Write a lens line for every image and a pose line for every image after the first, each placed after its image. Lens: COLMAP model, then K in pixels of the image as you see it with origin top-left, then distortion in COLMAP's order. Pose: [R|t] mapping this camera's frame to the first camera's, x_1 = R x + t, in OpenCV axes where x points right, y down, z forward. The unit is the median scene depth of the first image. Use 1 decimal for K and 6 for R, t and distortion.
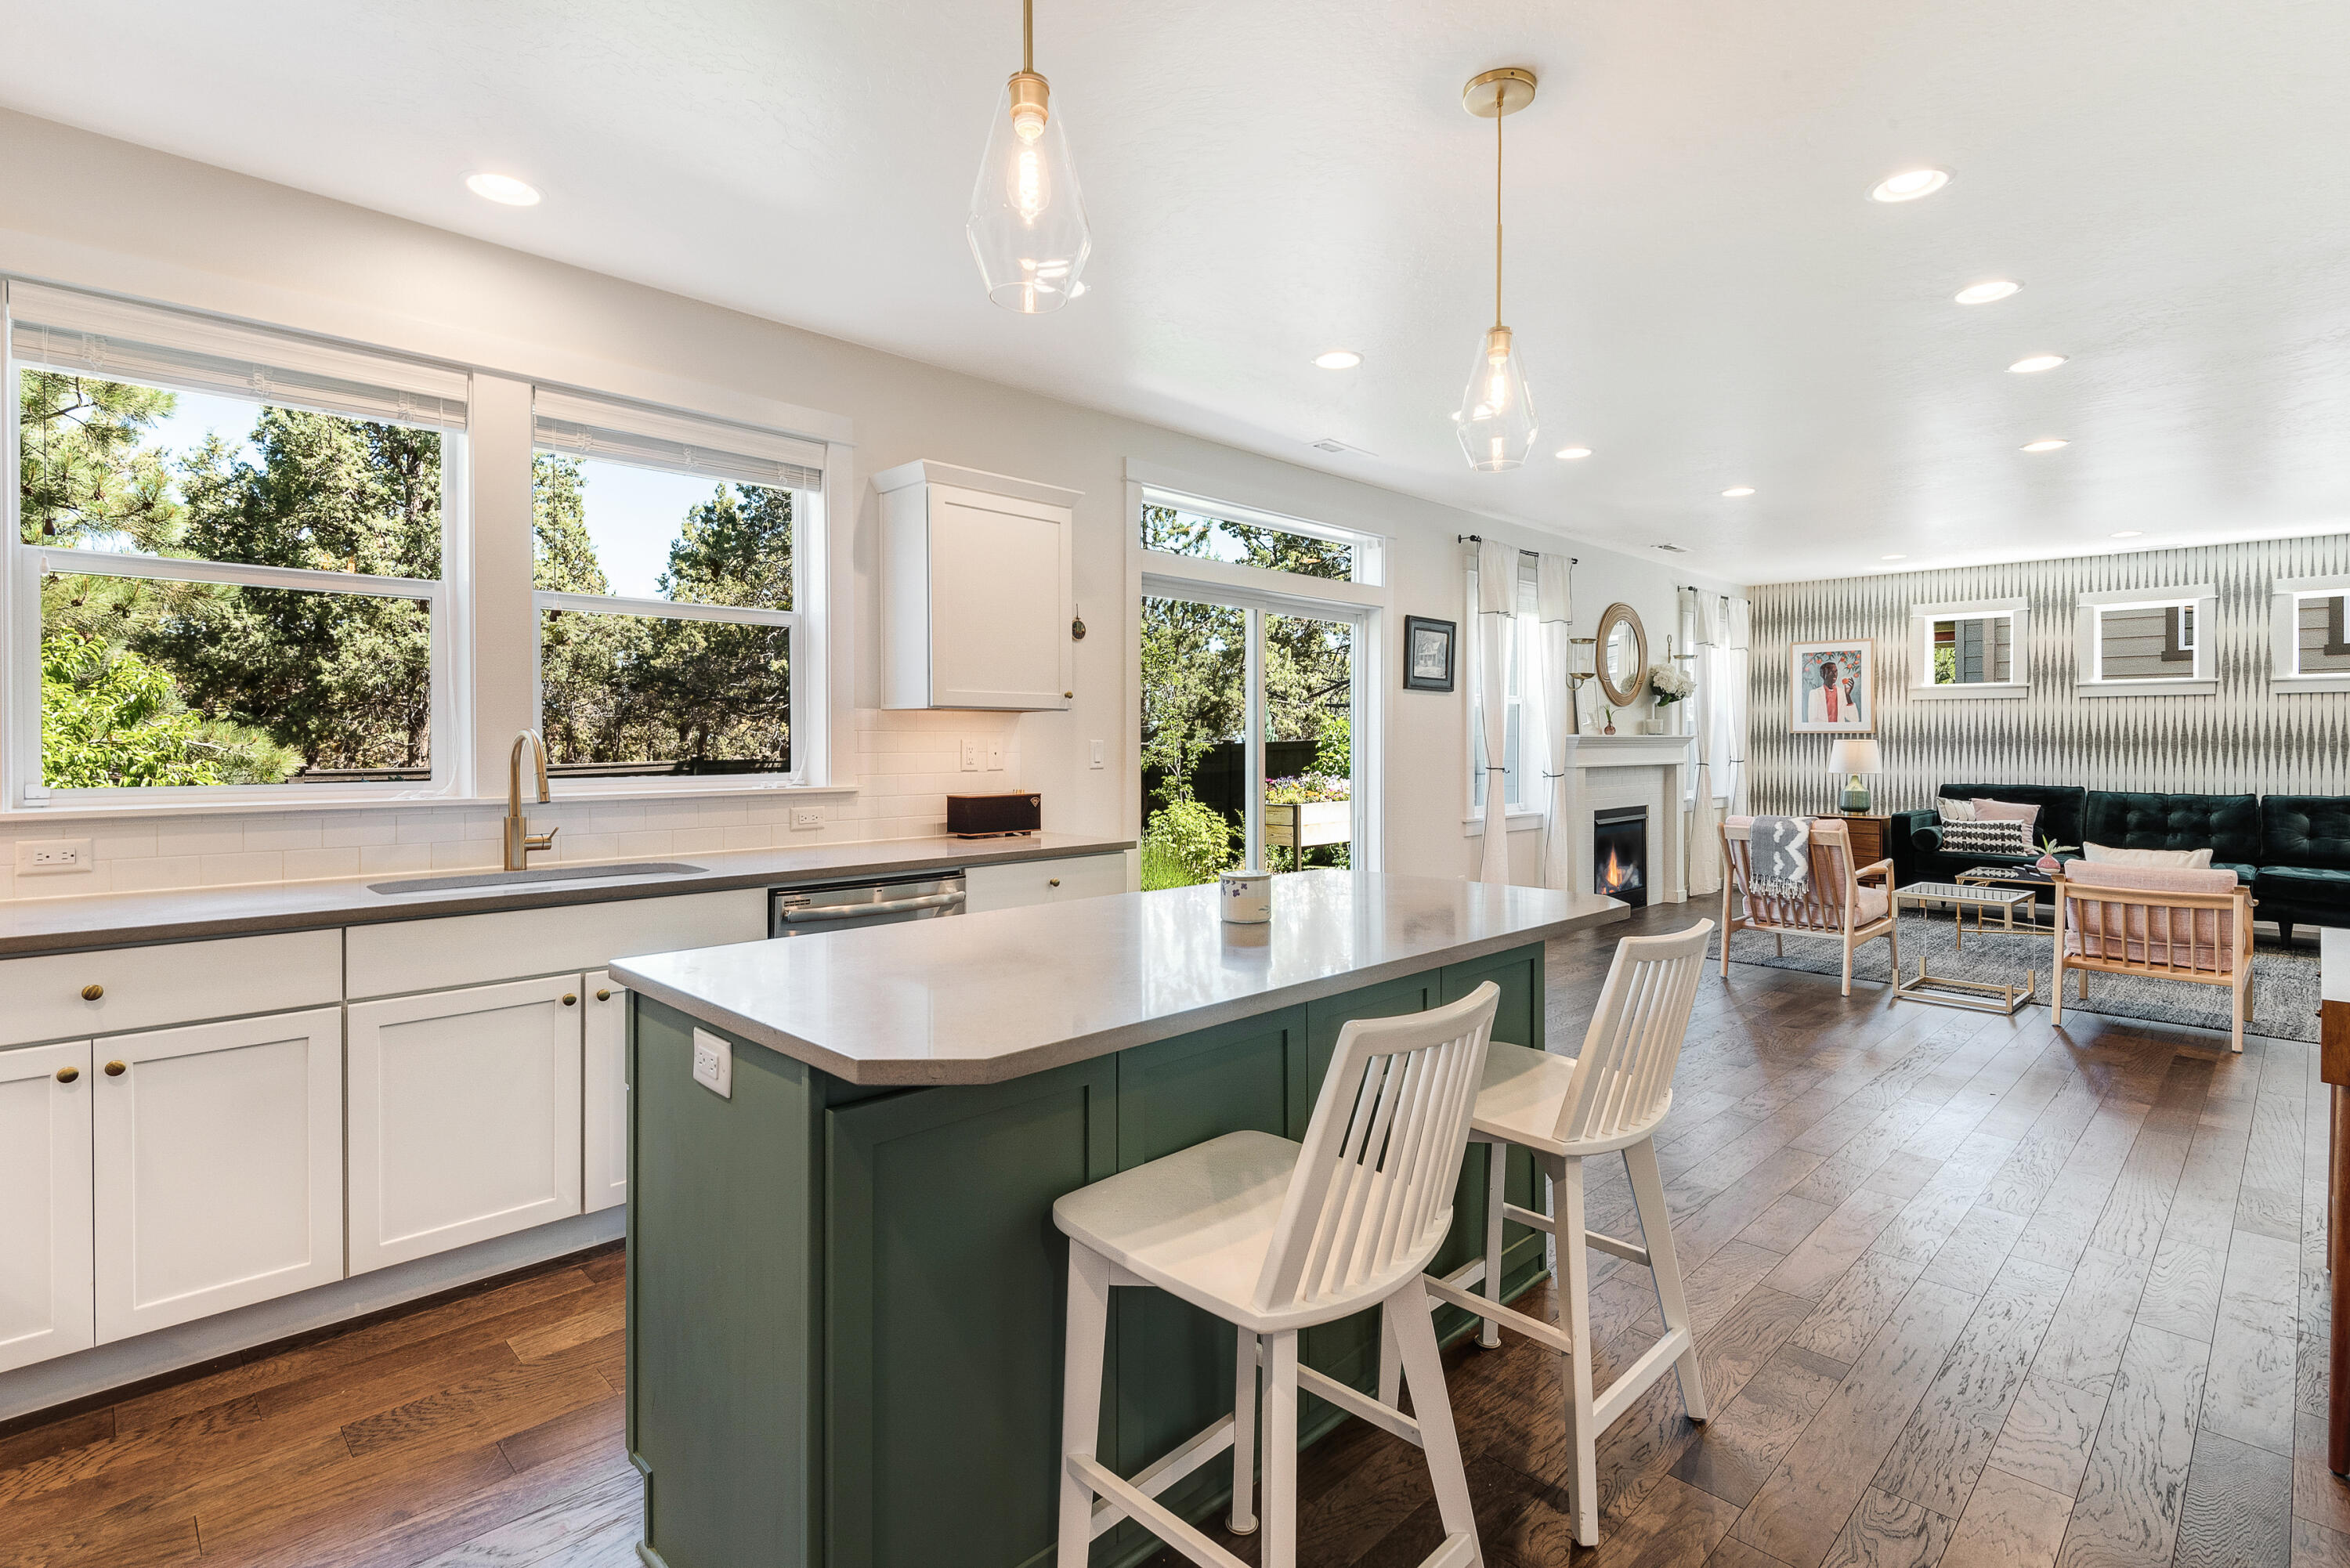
lens RADIAL K [[1101.2, 0, 1182.2], [0, 1101.2, 760.0], [0, 0, 1]] dist [0.025450, -0.019434]
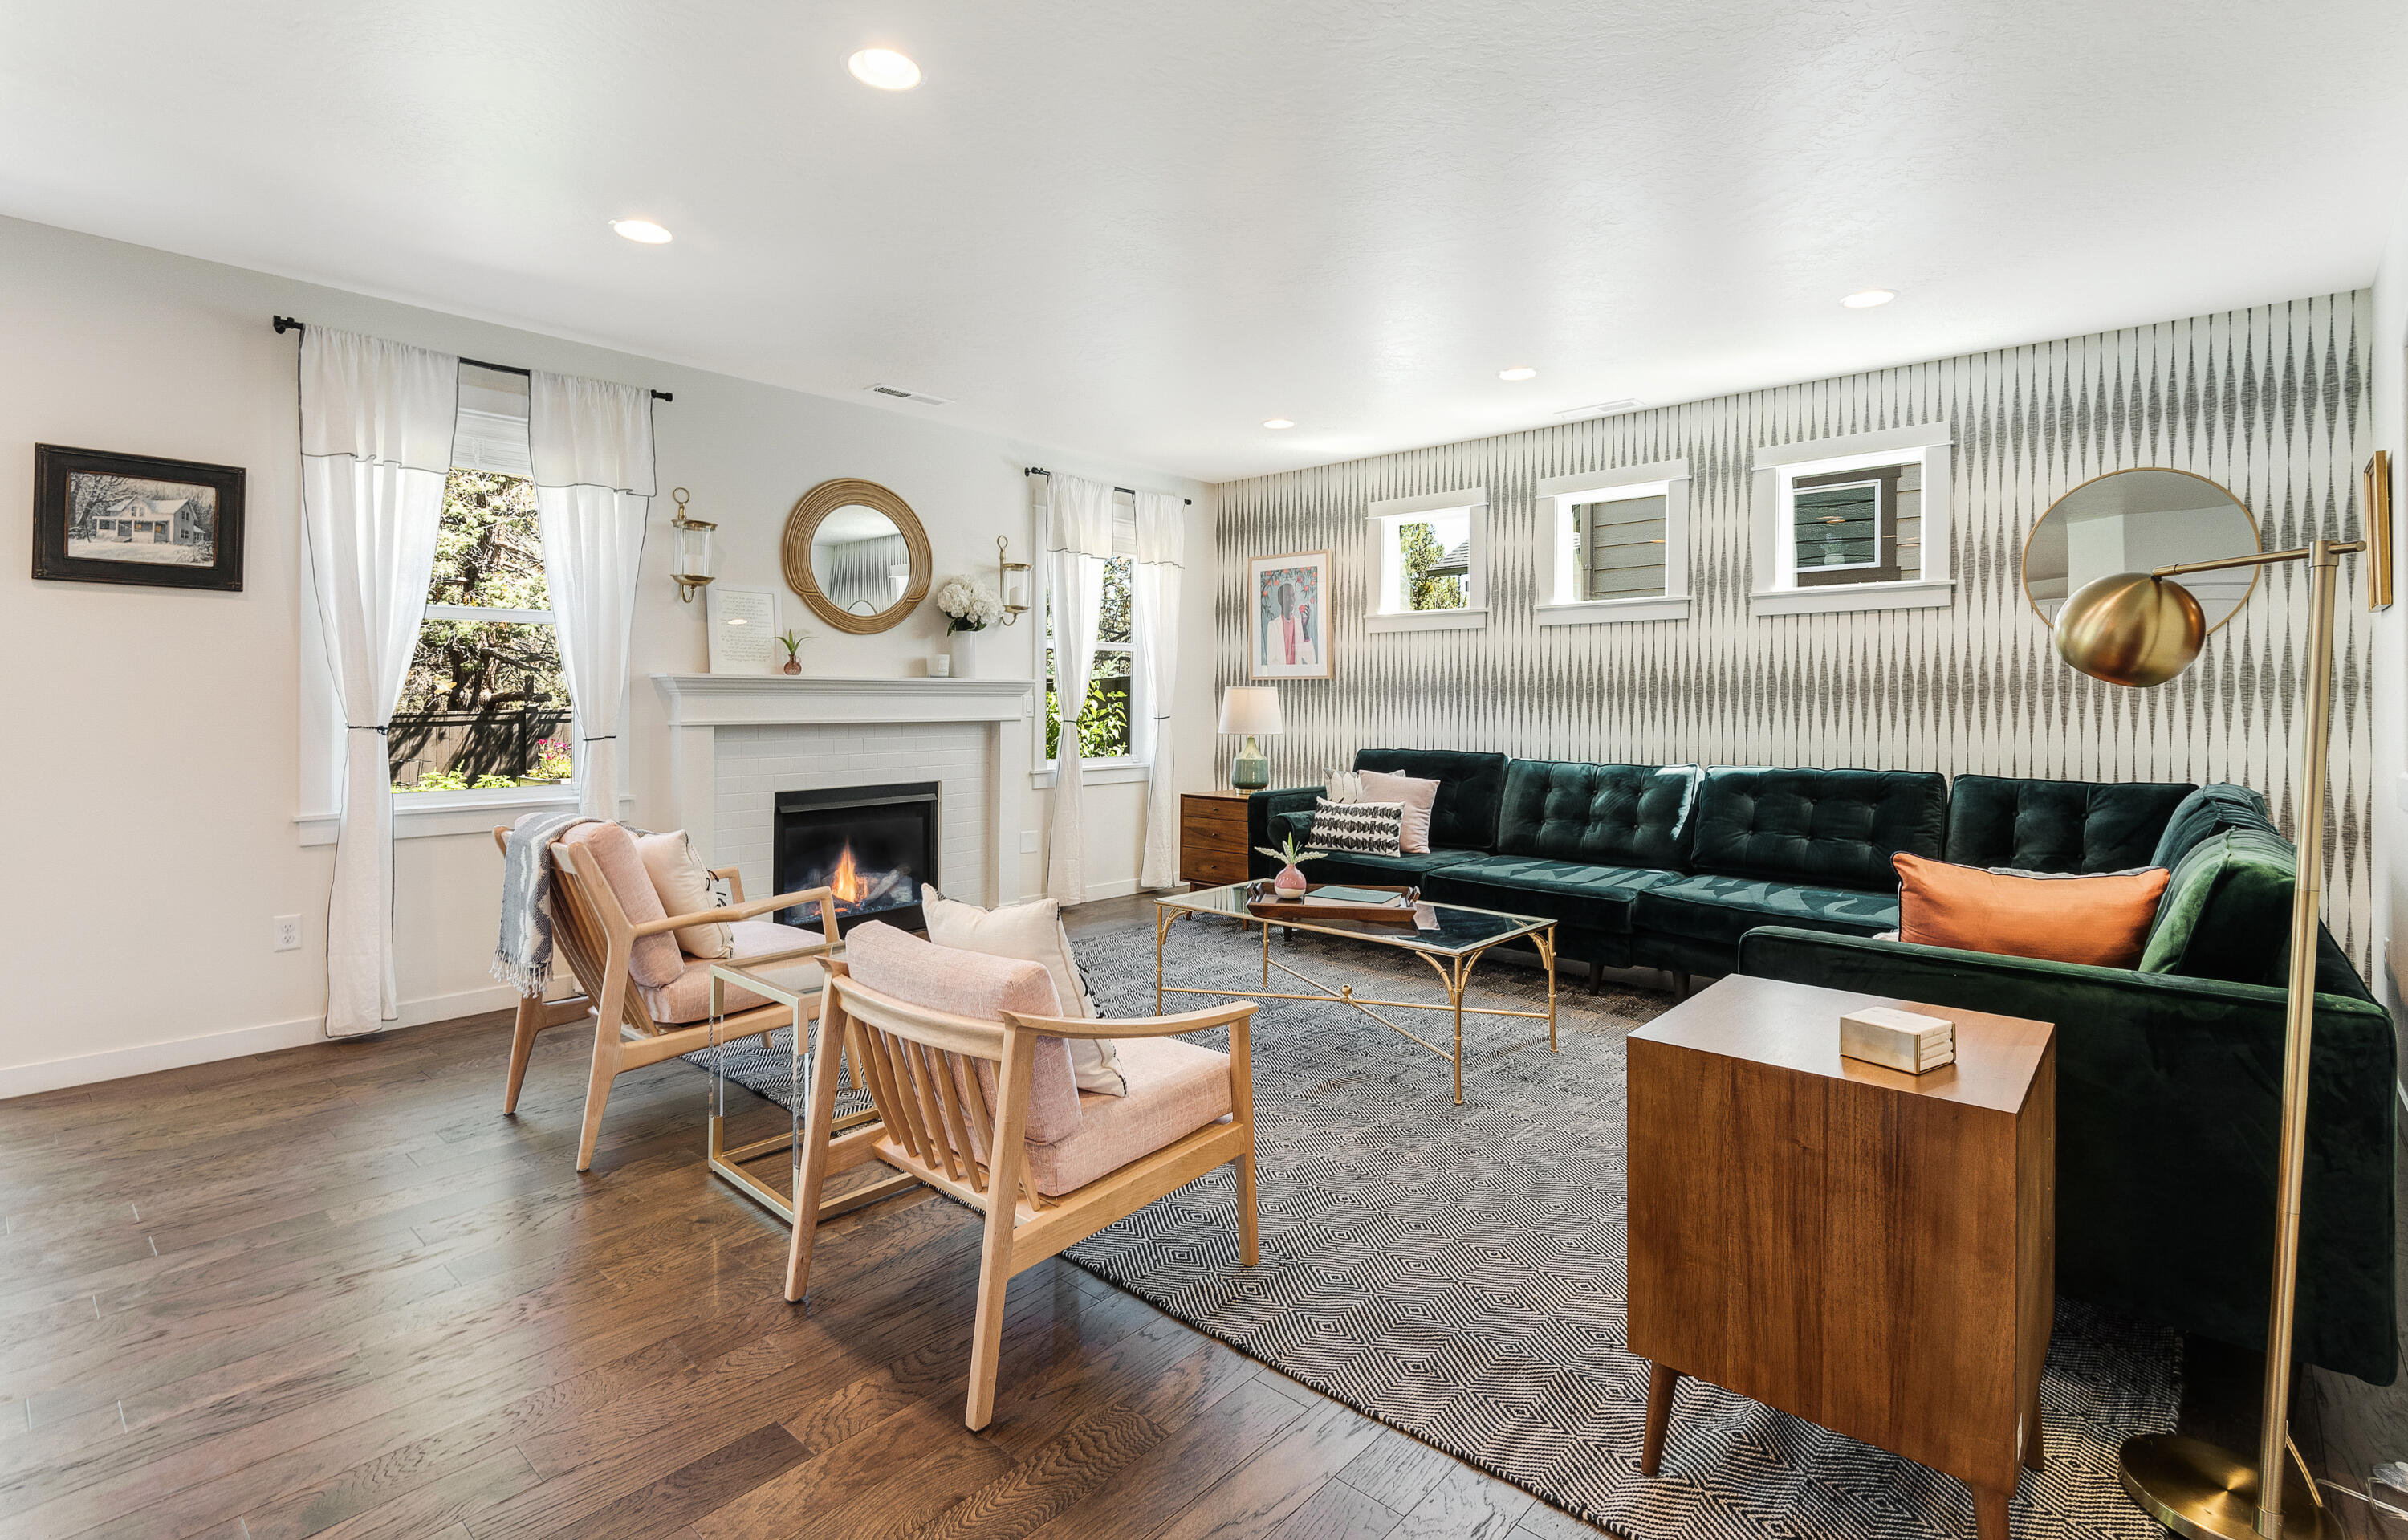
lens RADIAL K [[1112.6, 0, 1195.8], [0, 1112.6, 710.9], [0, 0, 1]] dist [0.026551, -0.023748]
pose [[0.998322, 0.000654, 0.057909, 0.579878], [-0.000012, 0.999939, -0.011085, 0.005707], [-0.057913, 0.011066, 0.998260, 0.322015]]
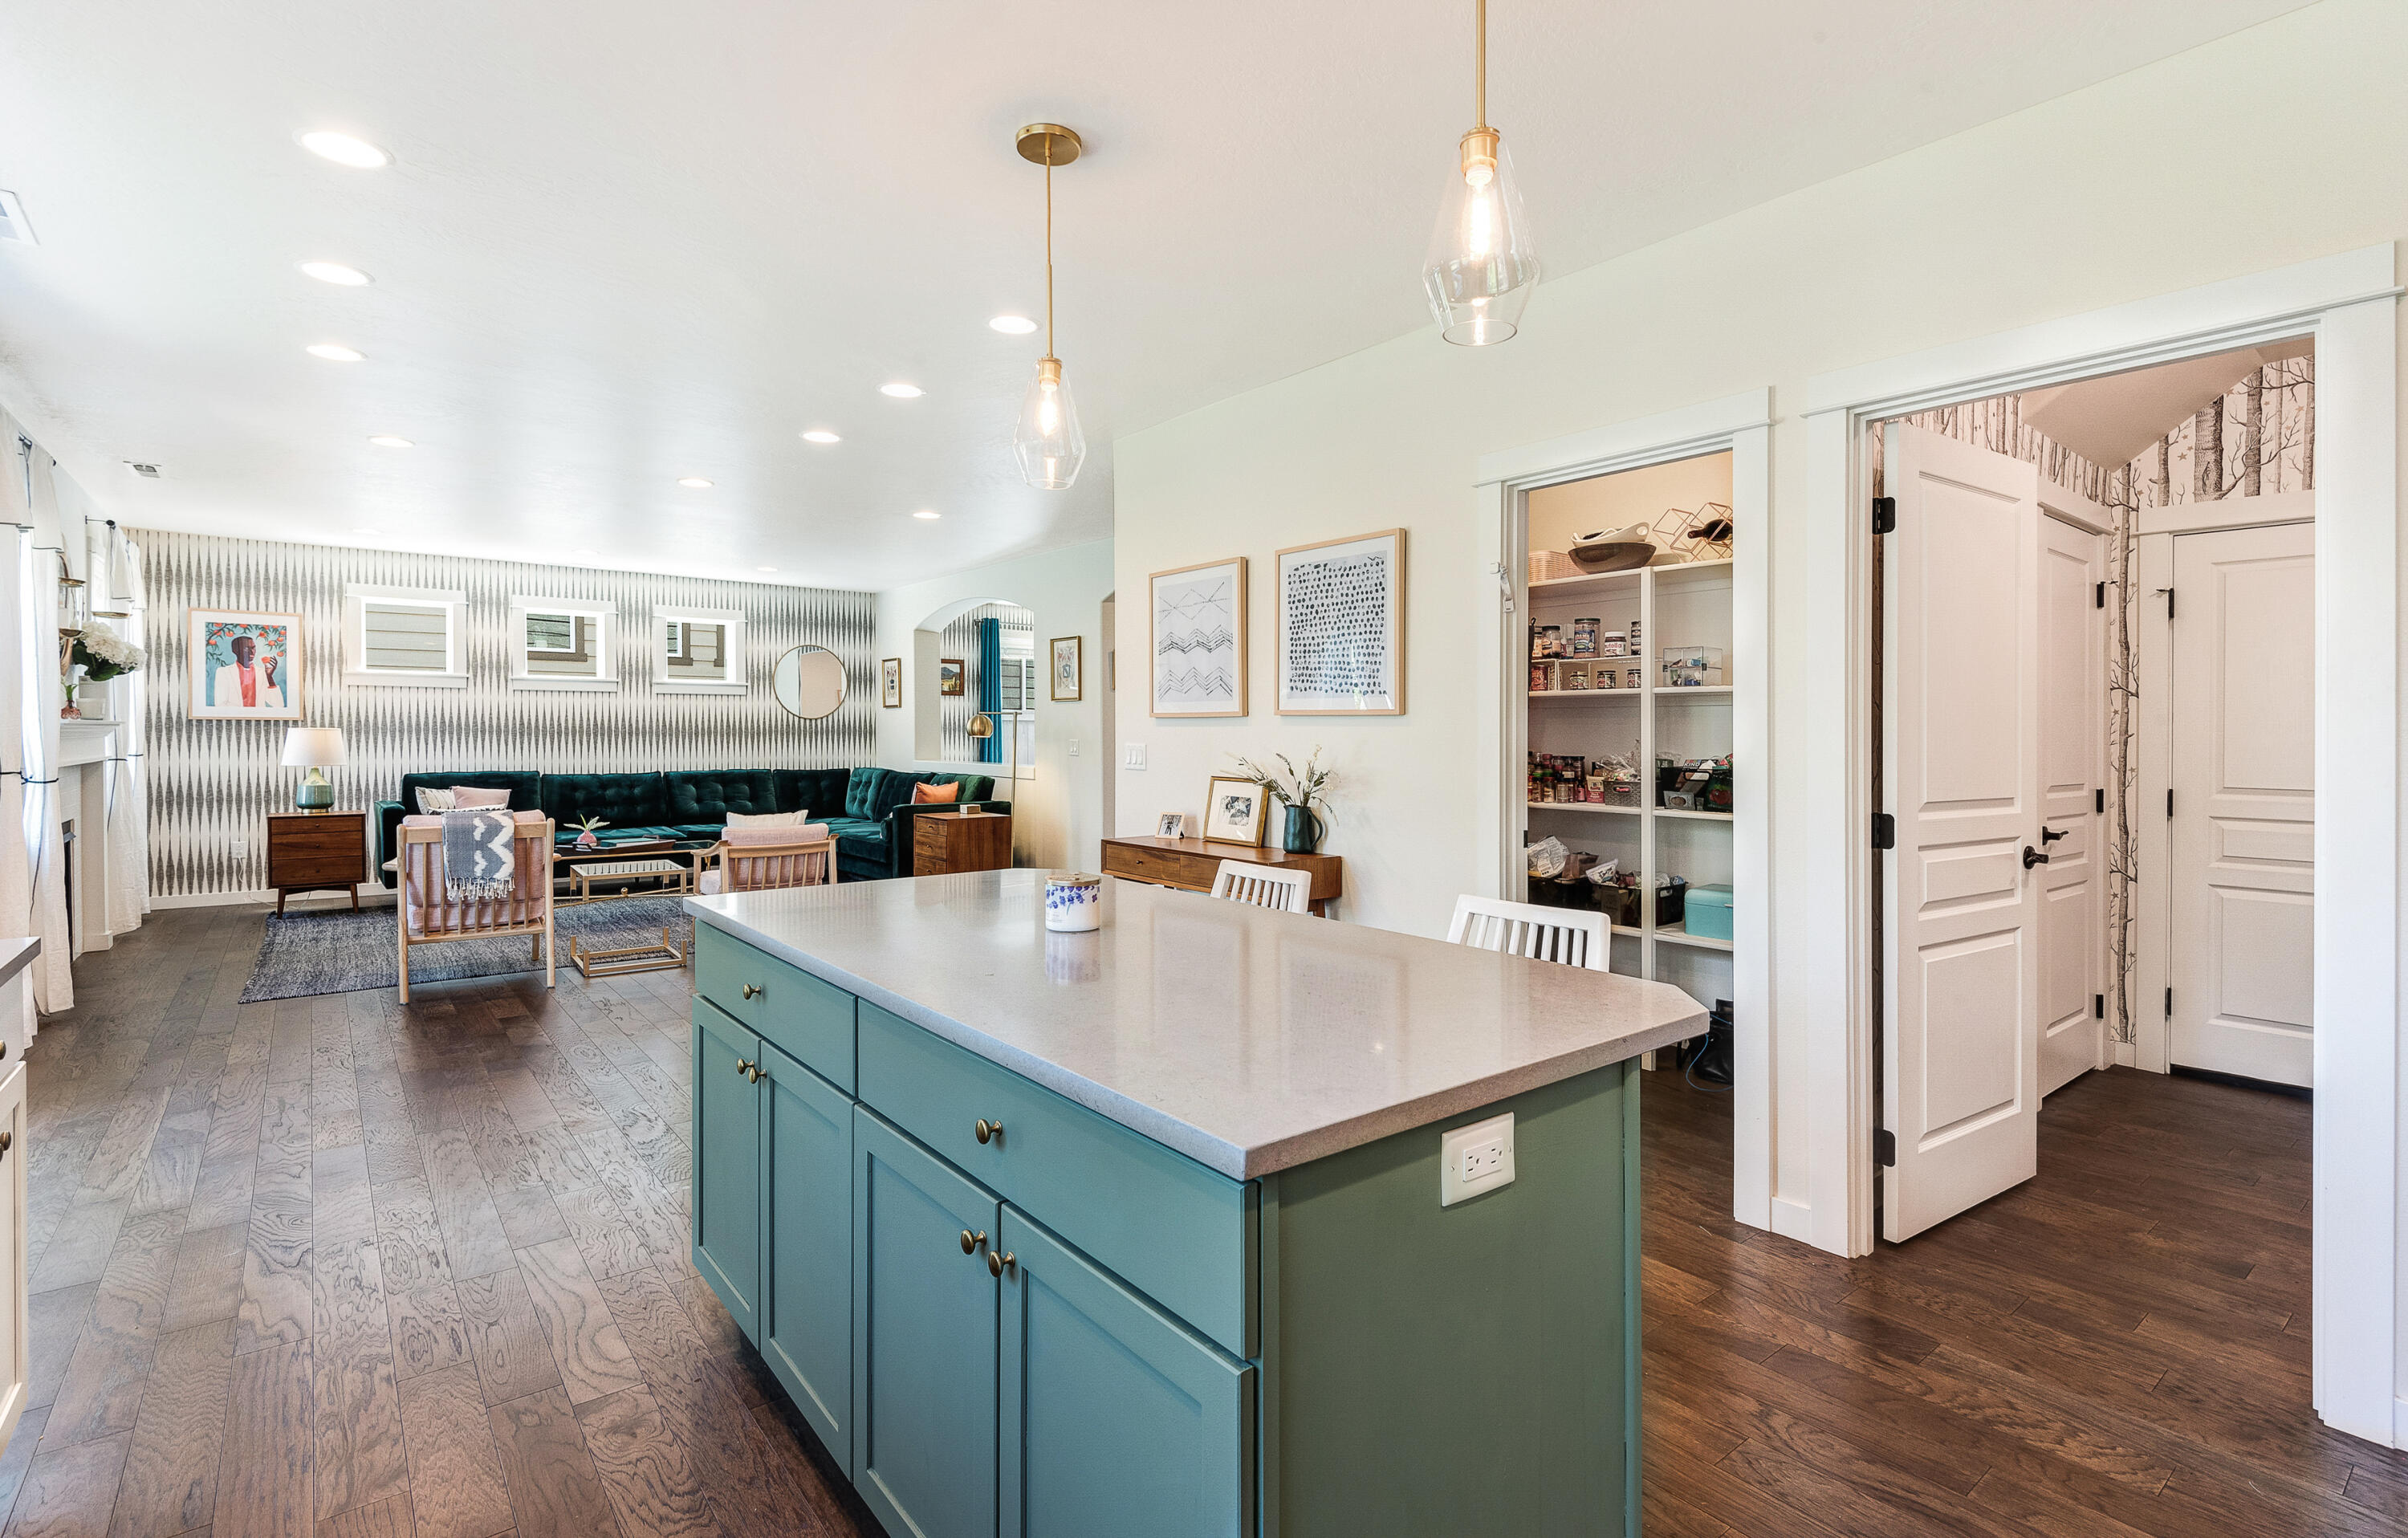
lens RADIAL K [[1108.8, 0, 1220.2], [0, 1108.8, 736.3], [0, 0, 1]] dist [0.002010, 0.000365]
pose [[0.098035, -0.004845, 0.995171, -0.228081], [0.013895, 0.999897, 0.003499, -0.004849], [-0.995086, 0.013485, 0.098093, 0.209588]]
